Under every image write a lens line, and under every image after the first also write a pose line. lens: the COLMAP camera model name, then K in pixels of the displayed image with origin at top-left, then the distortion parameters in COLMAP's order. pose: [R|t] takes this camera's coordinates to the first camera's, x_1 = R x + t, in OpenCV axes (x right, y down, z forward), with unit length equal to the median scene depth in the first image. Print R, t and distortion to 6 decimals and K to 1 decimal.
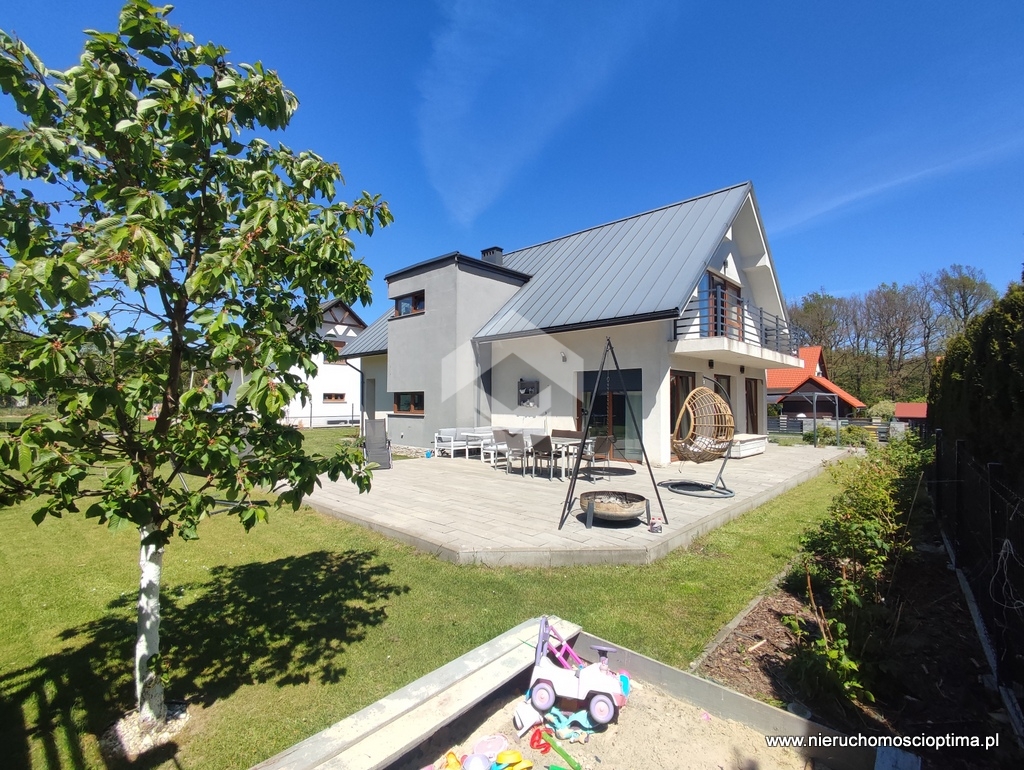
lens RADIAL K [[468.4, 0, 506.8], [0, 468.4, 388.0], [0, 0, 1]] dist [-0.003309, -0.000982]
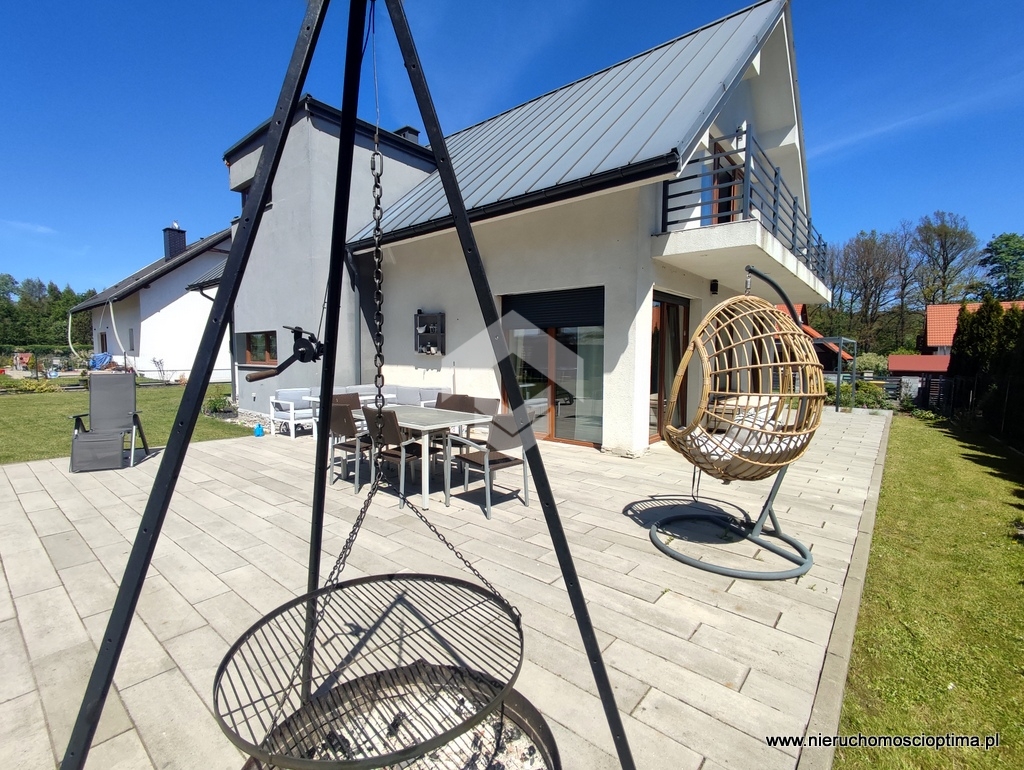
lens RADIAL K [[468.4, 0, 514.7], [0, 468.4, 381.7], [0, 0, 1]] dist [-0.003309, -0.000982]
pose [[0.997230, 0.001175, 0.074366, 0.115173], [-0.007752, 0.996071, 0.088221, 0.021153], [-0.073971, -0.088553, 0.993321, 0.362753]]
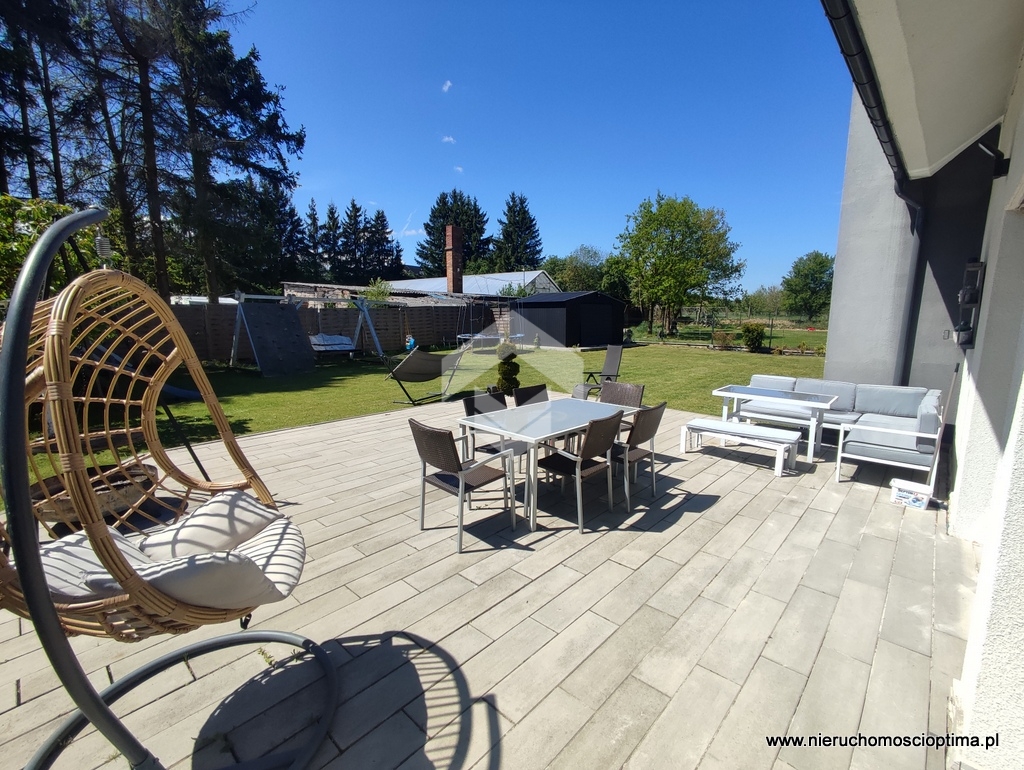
lens RADIAL K [[468.4, 0, 512.2], [0, 468.4, 388.4], [0, 0, 1]] dist [-0.003309, -0.000982]
pose [[0.017505, 0.158416, -0.987217, 0.369251], [0.026137, 0.986959, 0.158838, 0.011584], [0.999505, -0.028584, 0.013136, 0.690940]]
